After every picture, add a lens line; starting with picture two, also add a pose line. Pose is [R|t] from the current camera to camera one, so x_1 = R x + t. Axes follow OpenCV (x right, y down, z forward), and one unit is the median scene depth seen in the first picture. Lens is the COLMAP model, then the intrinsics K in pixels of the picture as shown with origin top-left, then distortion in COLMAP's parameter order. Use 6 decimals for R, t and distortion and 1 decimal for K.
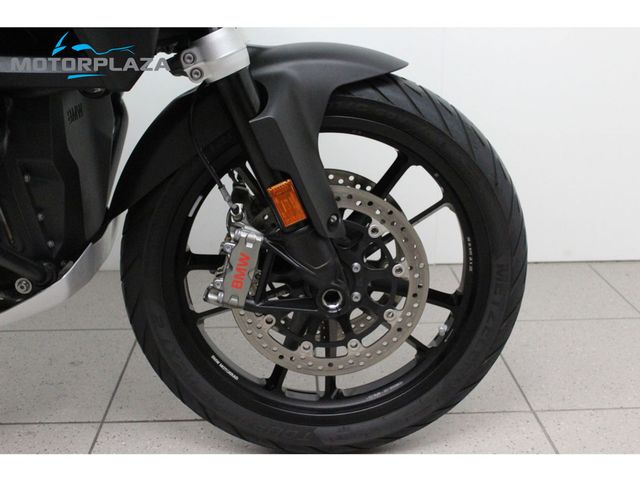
lens RADIAL K [[798.6, 0, 320.2], [0, 798.6, 234.8], [0, 0, 1]] dist [-0.011696, 0.000000]
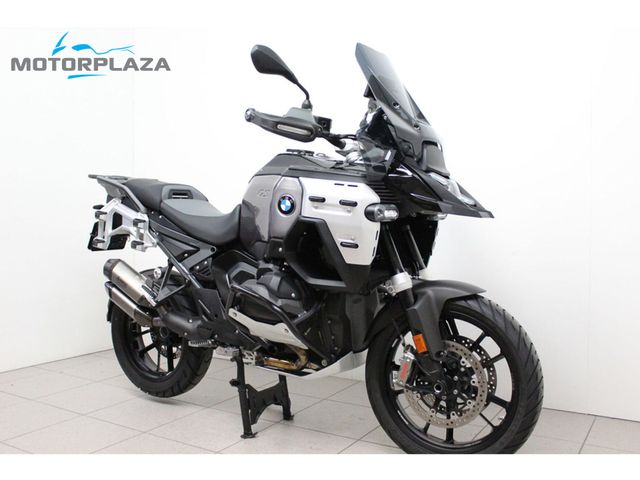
lens RADIAL K [[604.8, 0, 318.8], [0, 604.8, 239.8], [0, 0, 1]] dist [0.012313, 0.000000]
pose [[0.847253, 0.030190, -0.530331, 0.632189], [-0.169160, 0.961740, -0.215500, 0.101784], [0.503535, 0.272294, 0.819944, -0.729290]]
